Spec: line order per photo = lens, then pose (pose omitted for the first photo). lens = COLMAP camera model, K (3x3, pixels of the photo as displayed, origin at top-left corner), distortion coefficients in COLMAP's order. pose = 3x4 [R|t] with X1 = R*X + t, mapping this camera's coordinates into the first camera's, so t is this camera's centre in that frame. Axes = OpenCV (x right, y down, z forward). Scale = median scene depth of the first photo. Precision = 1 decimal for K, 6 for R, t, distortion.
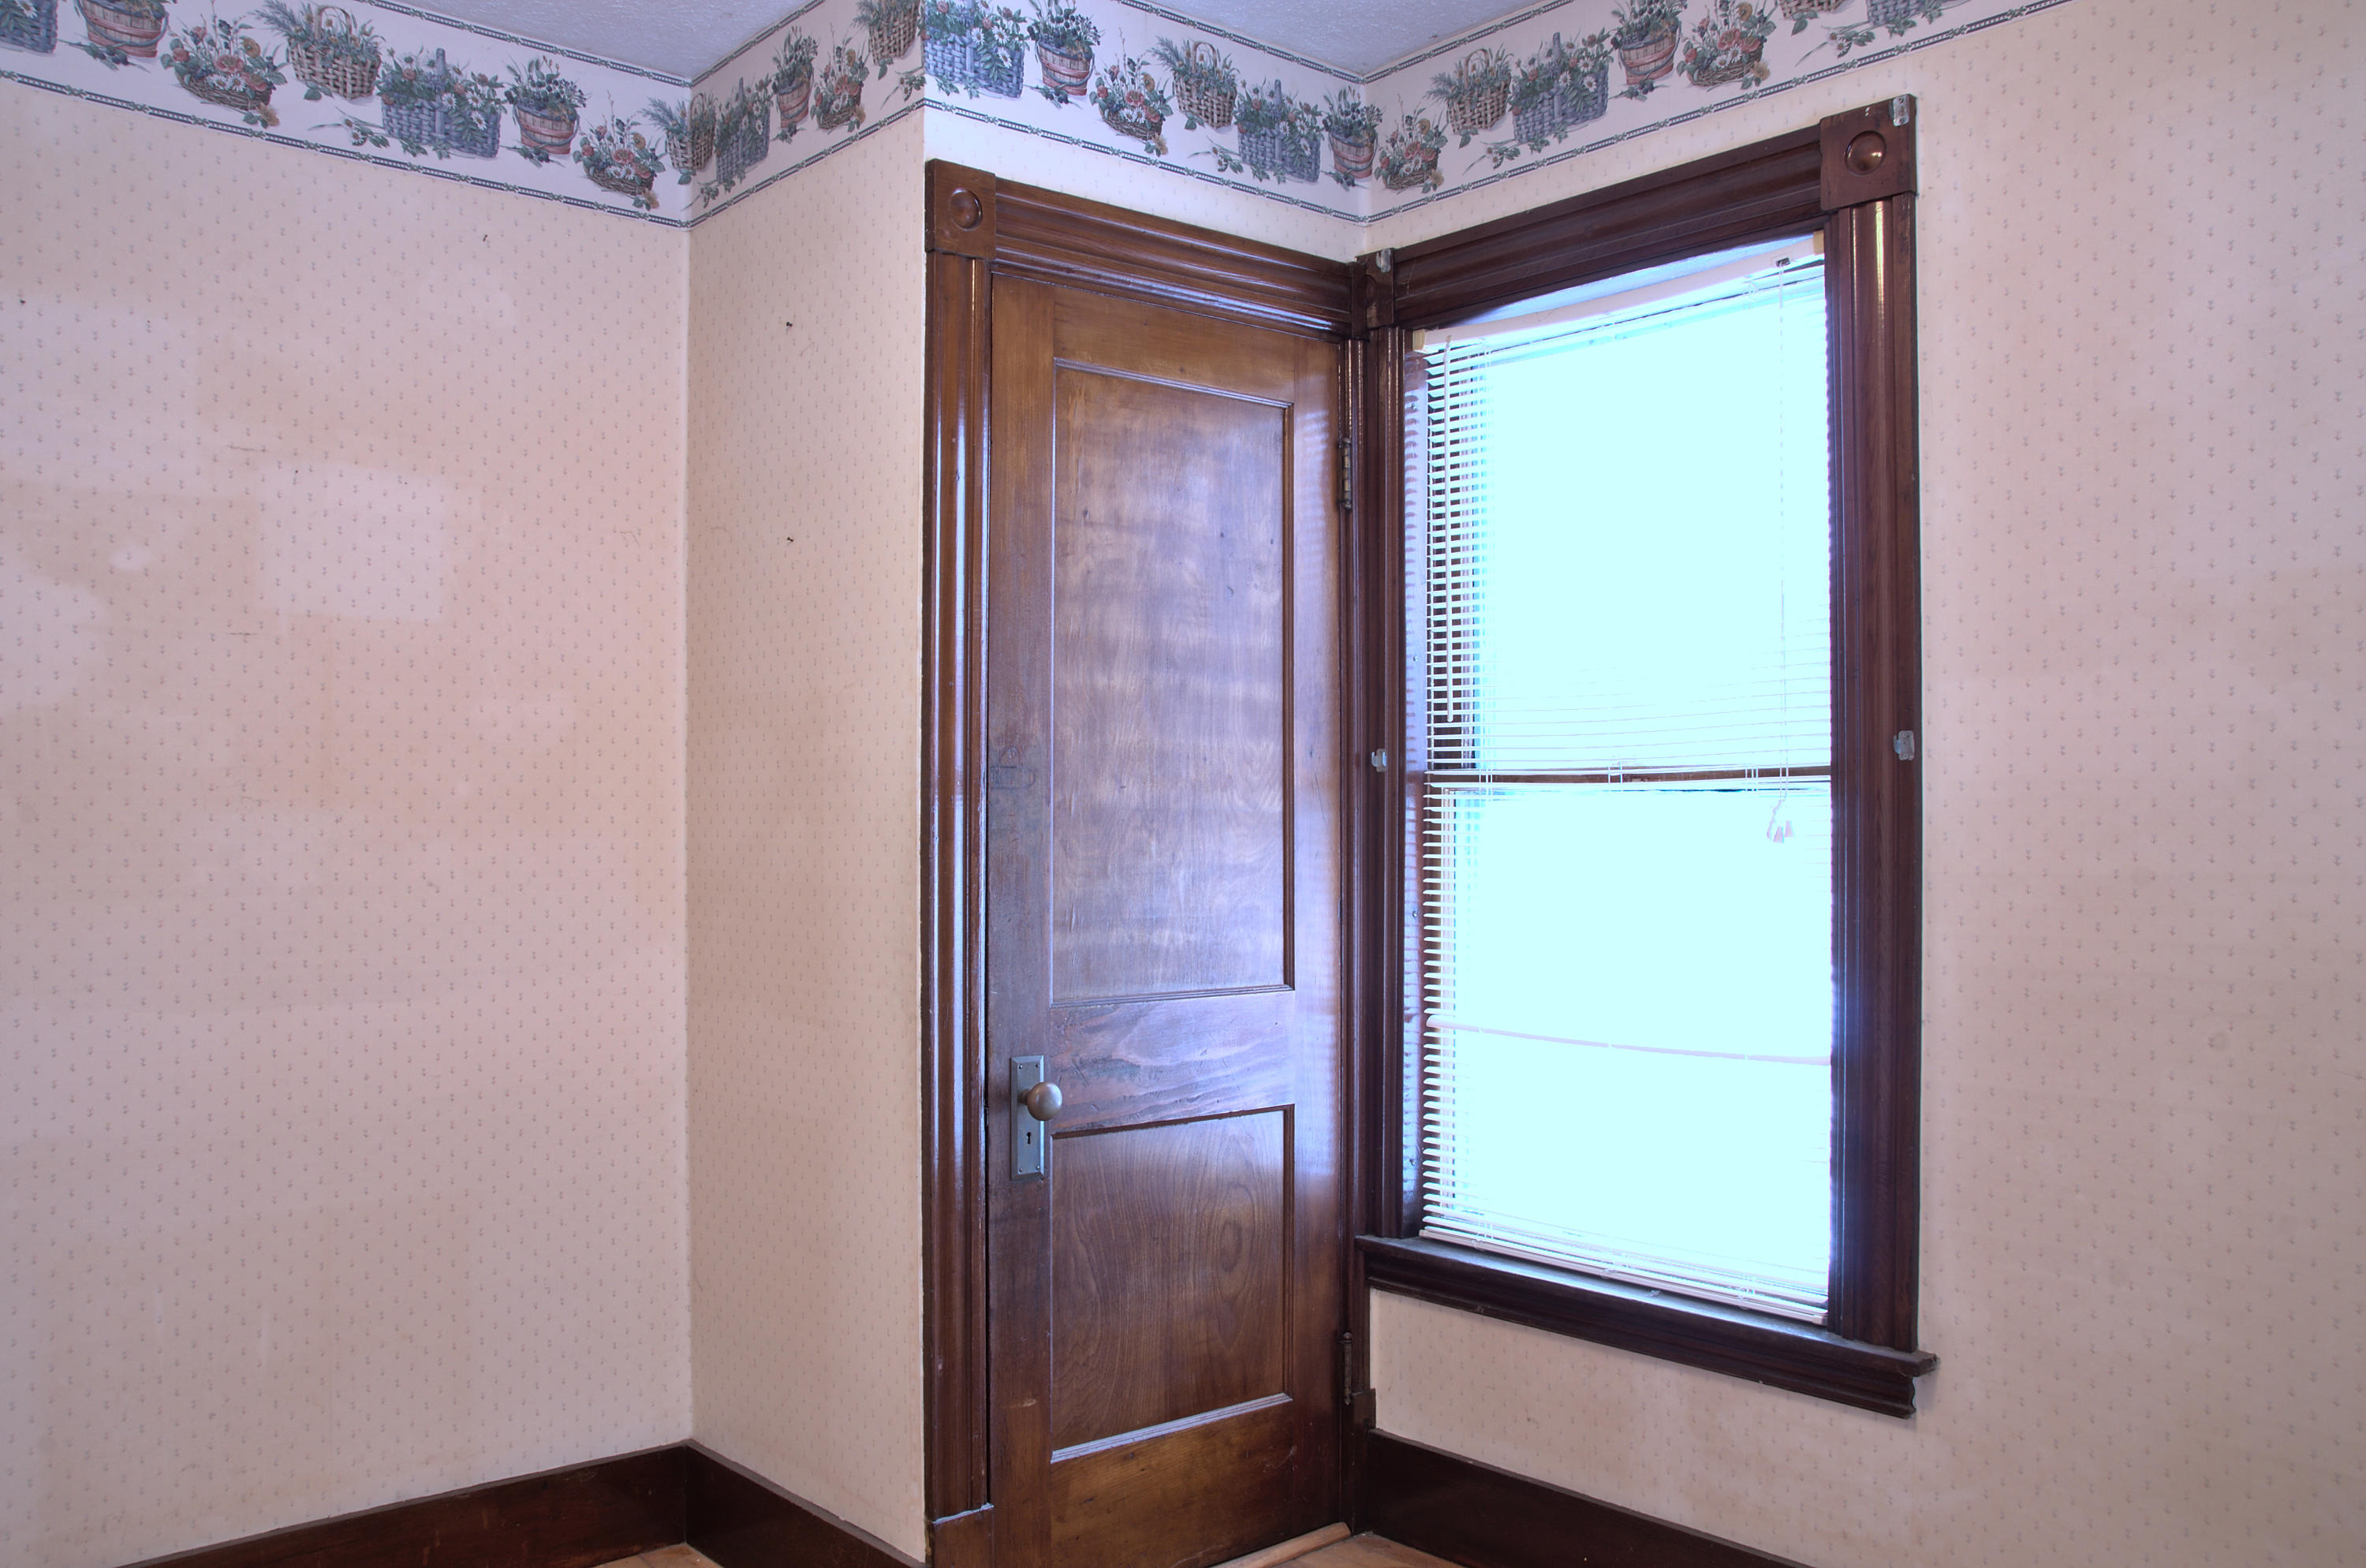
lens RADIAL K [[1914.5, 0, 1199.0], [0, 1914.5, 792.9], [0, 0, 1]] dist [-0.042996, 0.076514]
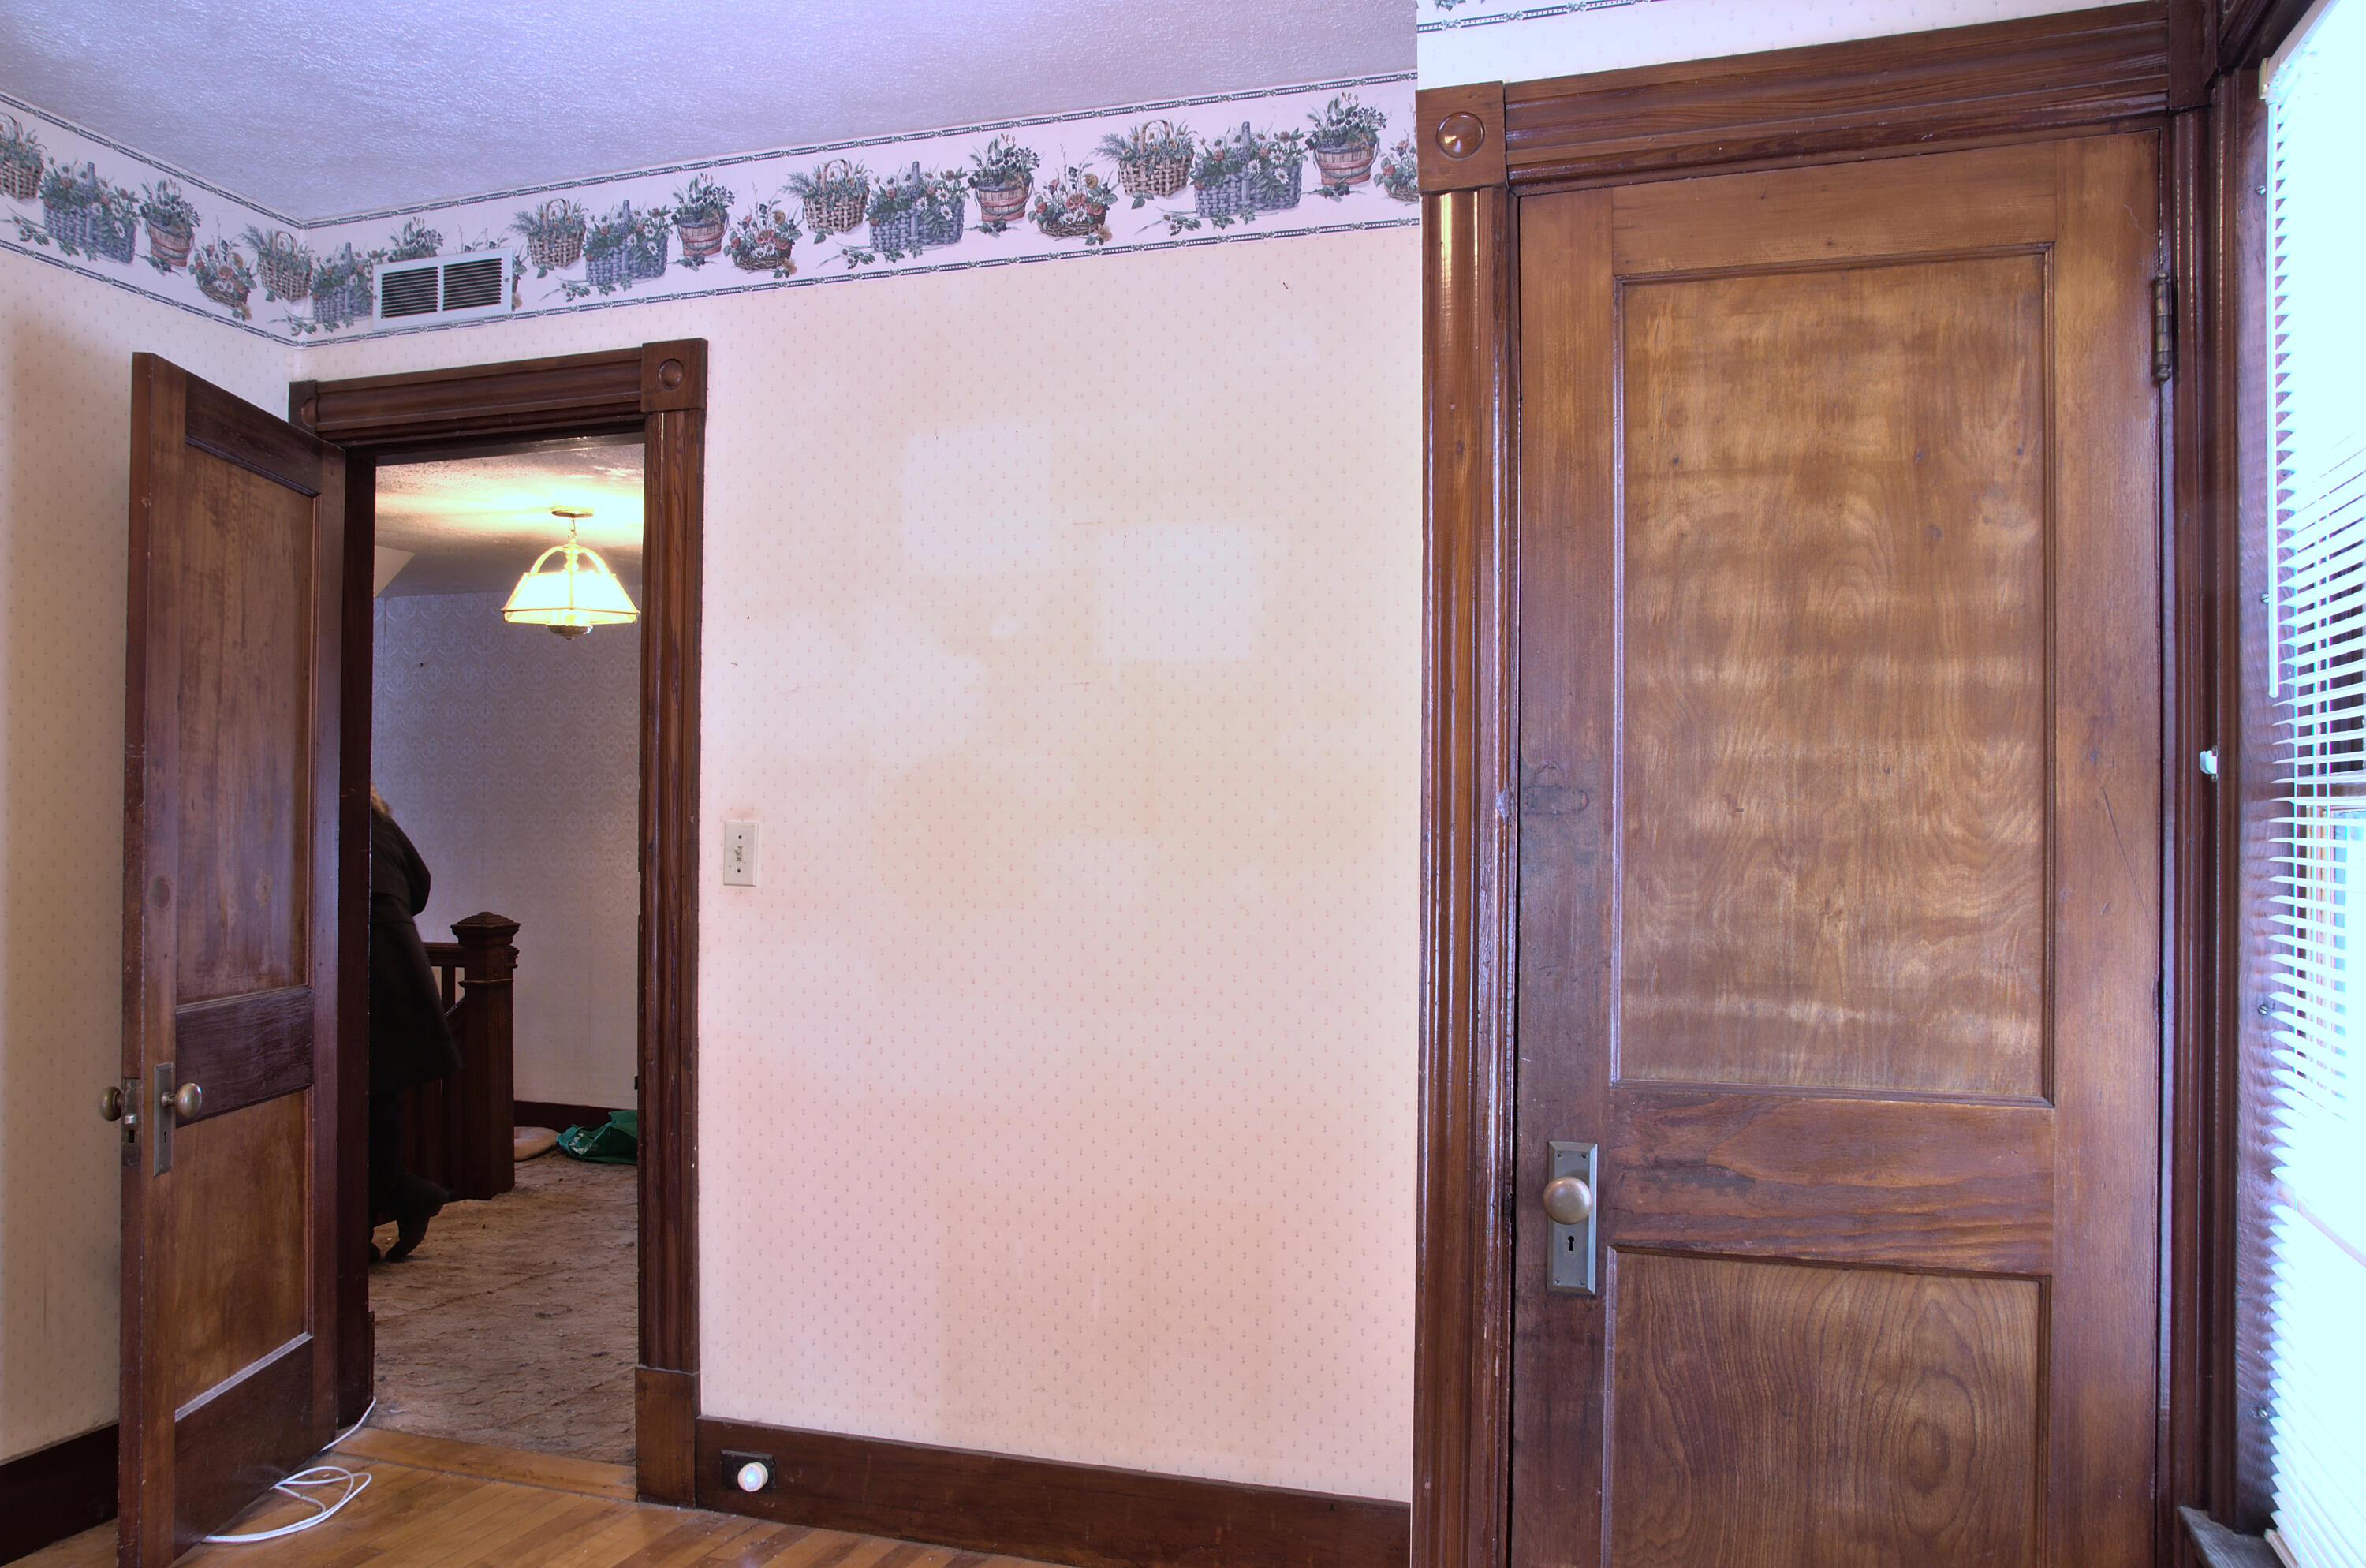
lens RADIAL K [[1914.5, 0, 1184.6], [0, 1914.5, 806.7], [0, 0, 1]] dist [-0.042996, 0.076514]
pose [[0.538977, -0.009685, -0.842265, 0.485300], [0.004478, 0.999953, -0.008632, 0.001045], [0.842308, 0.000881, 0.538995, 0.404618]]
